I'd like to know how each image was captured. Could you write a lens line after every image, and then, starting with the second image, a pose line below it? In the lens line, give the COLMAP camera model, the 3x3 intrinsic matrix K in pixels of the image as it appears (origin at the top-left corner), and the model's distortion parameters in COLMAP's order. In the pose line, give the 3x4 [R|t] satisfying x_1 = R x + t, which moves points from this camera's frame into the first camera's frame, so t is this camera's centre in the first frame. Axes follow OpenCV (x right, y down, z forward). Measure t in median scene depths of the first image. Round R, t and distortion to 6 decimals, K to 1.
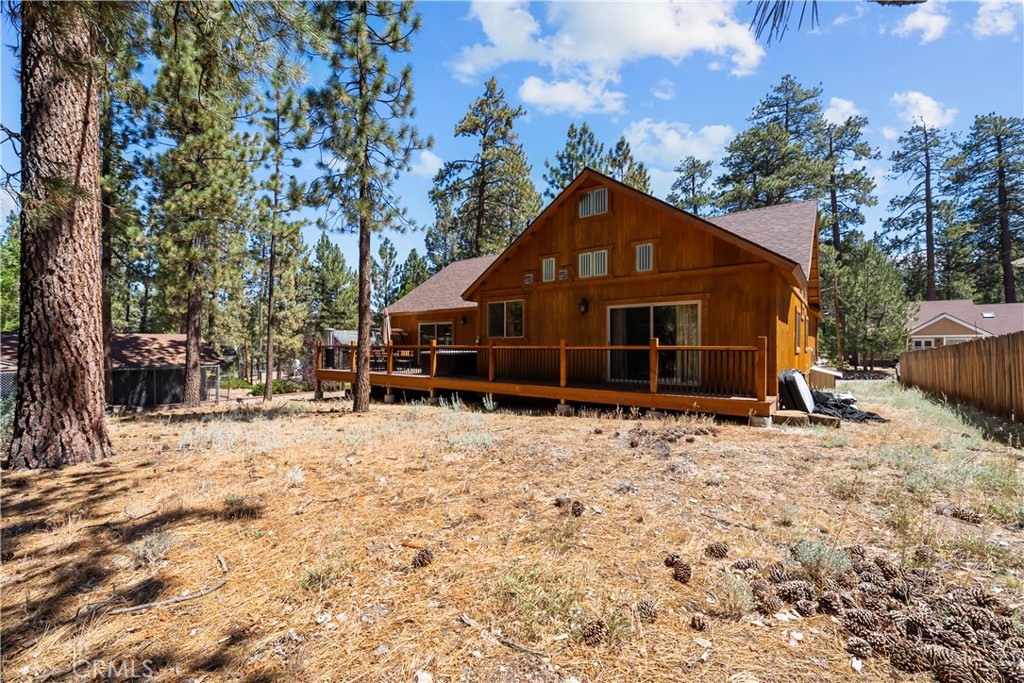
lens RADIAL K [[413.1, 0, 512.1], [0, 413.1, 338.4], [0, 0, 1]] dist [-0.001326, -0.000158]
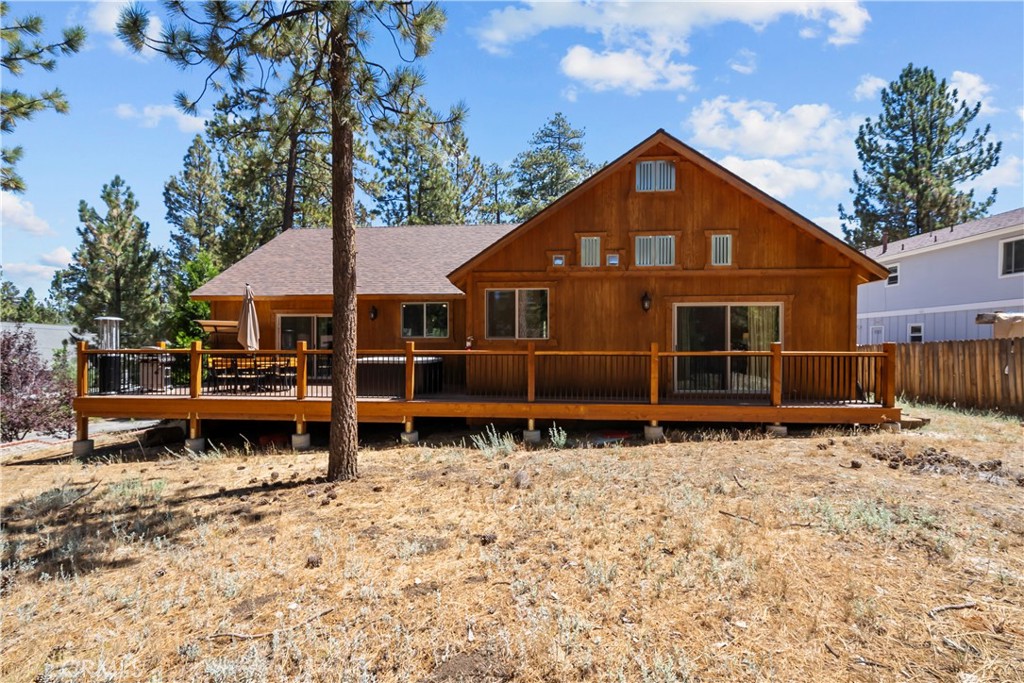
lens RADIAL K [[429.7, 0, 512.0], [0, 429.7, 341.5], [0, 0, 1]] dist [-0.005641, -0.000199]
pose [[0.839755, 0.010857, 0.542858, -0.495453], [-0.011113, 0.999934, -0.002809, 0.005097], [-0.542853, -0.003674, 0.839820, 0.433558]]
